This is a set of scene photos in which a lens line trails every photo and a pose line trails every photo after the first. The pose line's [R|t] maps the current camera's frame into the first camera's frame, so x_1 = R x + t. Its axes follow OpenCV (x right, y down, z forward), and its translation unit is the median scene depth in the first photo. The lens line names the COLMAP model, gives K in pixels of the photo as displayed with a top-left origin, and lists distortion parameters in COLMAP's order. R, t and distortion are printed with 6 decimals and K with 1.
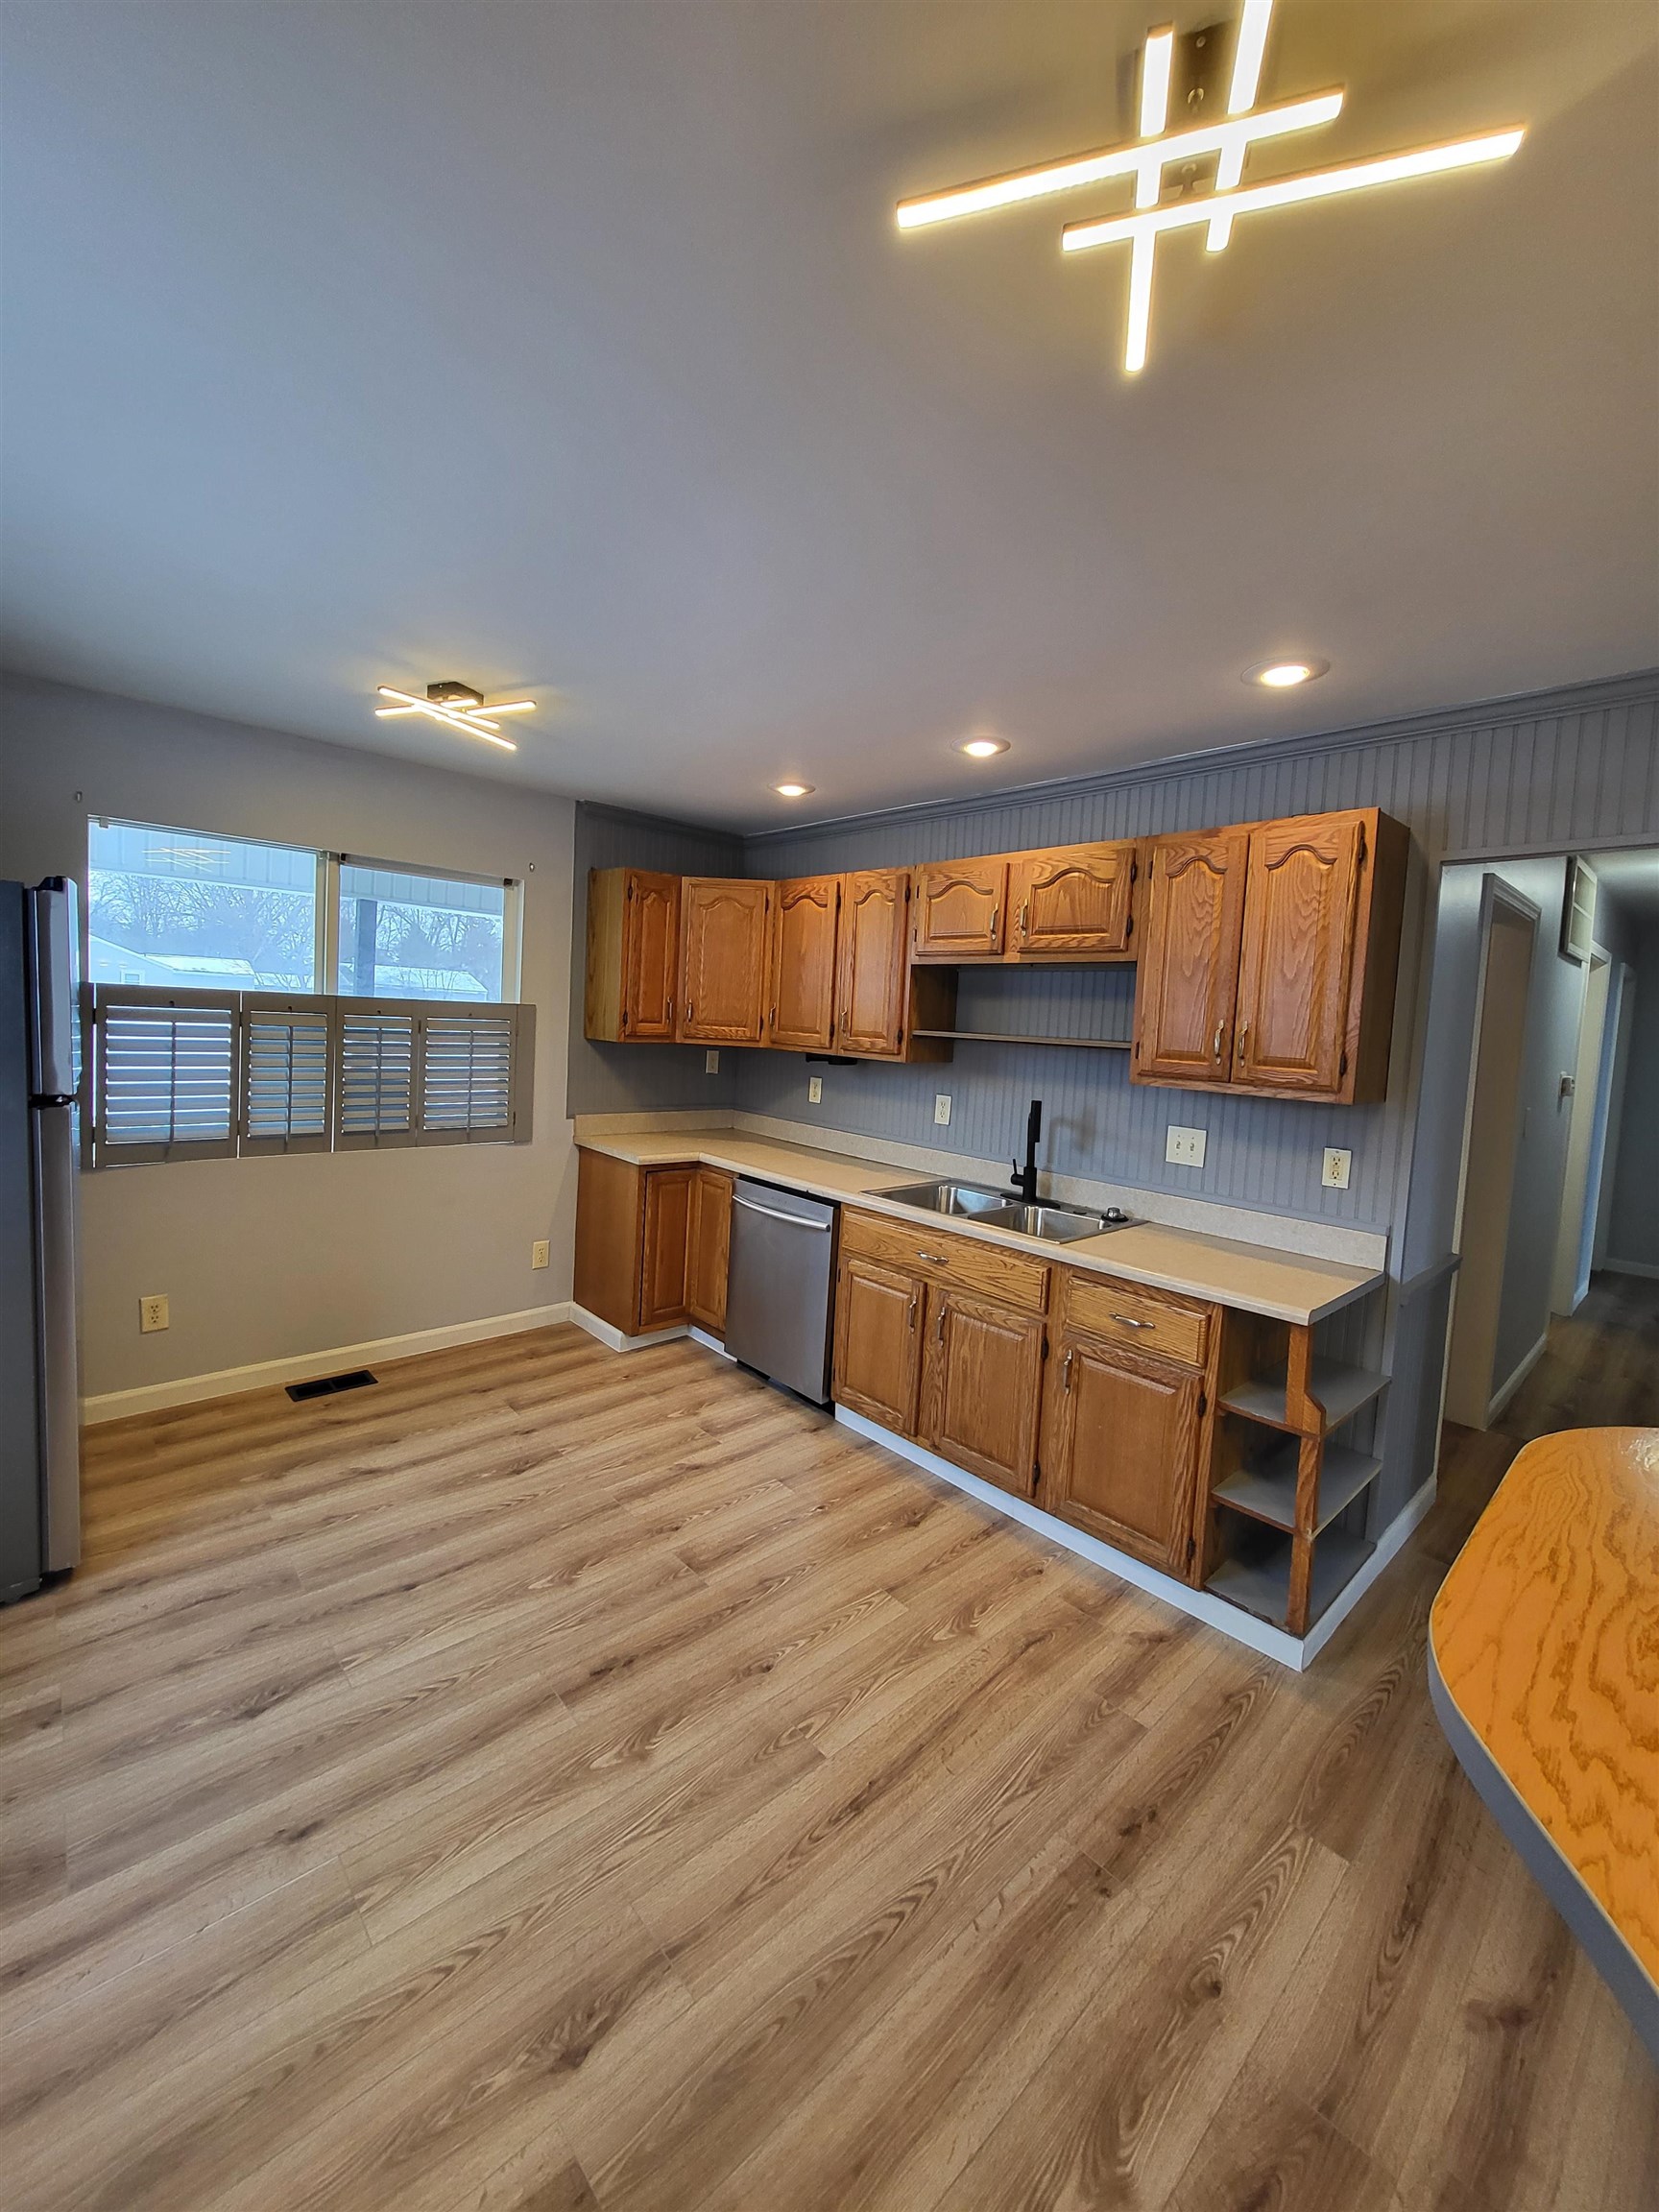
lens RADIAL K [[876.9, 0, 819.7], [0, 876.9, 1067.7], [0, 0, 1]] dist [0.000475, -0.000067]
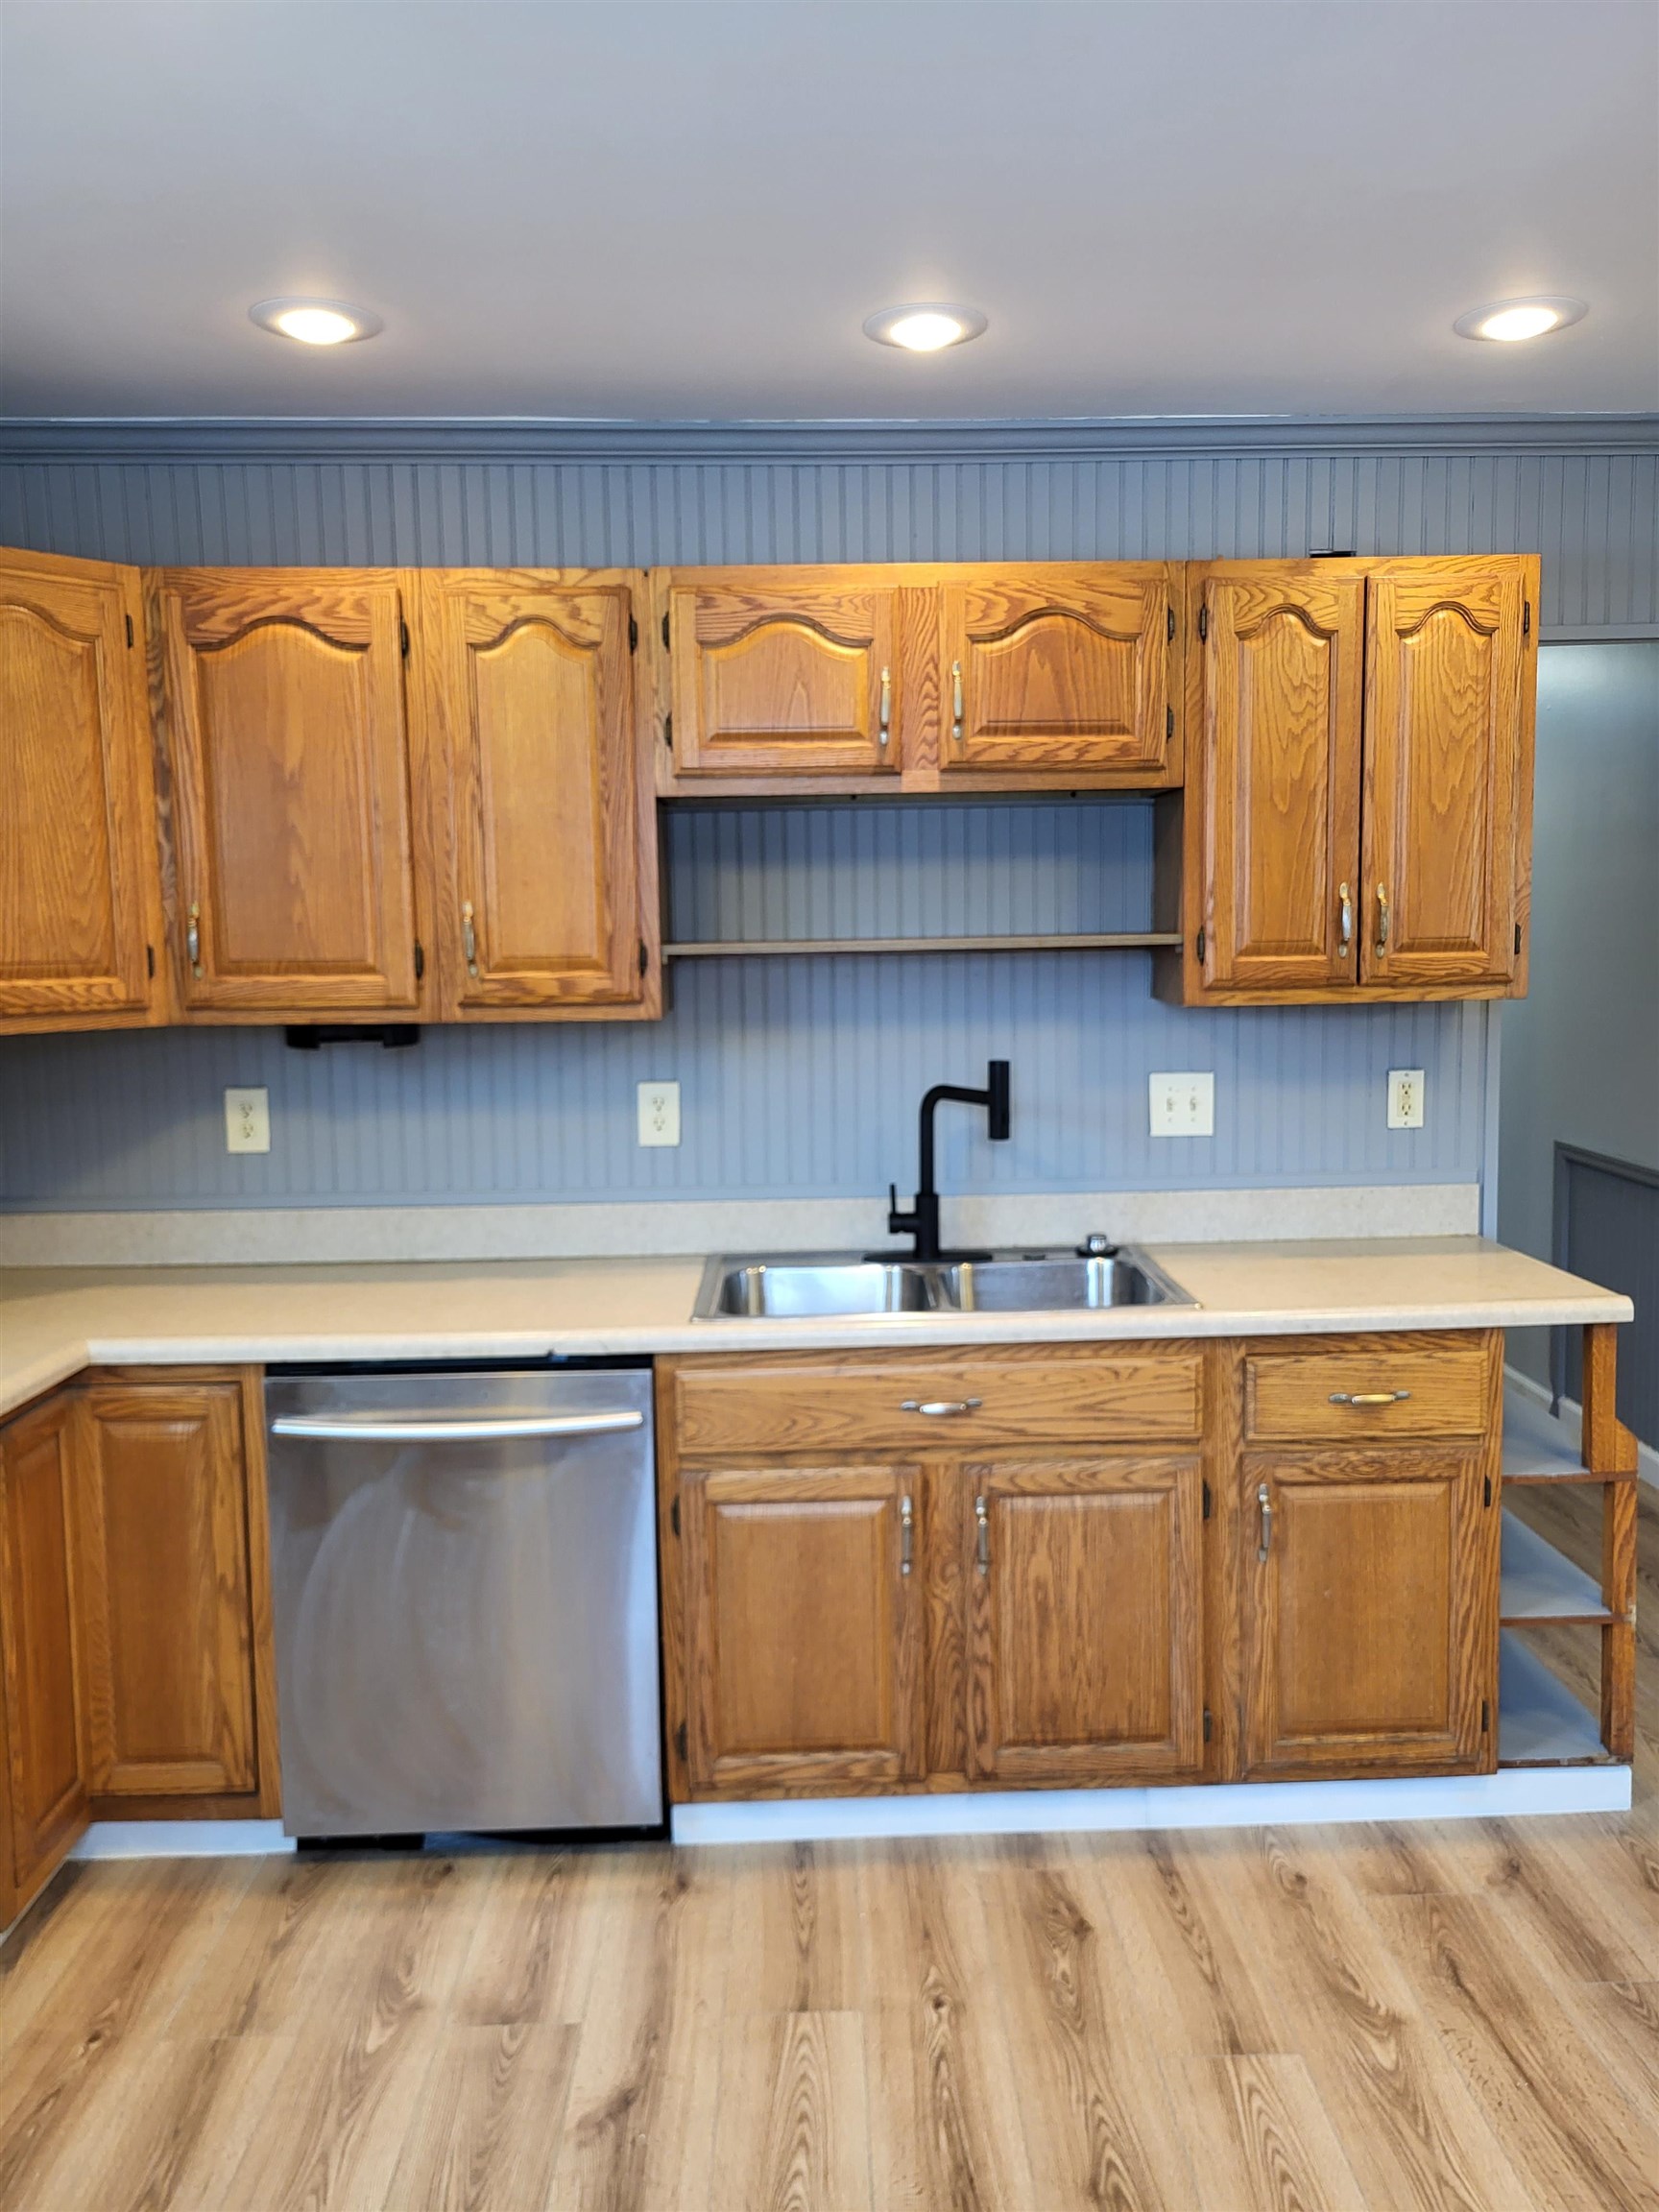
lens RADIAL K [[1698.8, 0, 829.5], [0, 1698.8, 1106.0], [0, 0, 1]] dist [0.043940, -0.045875]
pose [[0.638395, -0.143156, 0.756279, -0.604944], [0.096251, 0.989687, 0.106090, -0.054021], [-0.763667, 0.005066, 0.645590, 0.445580]]
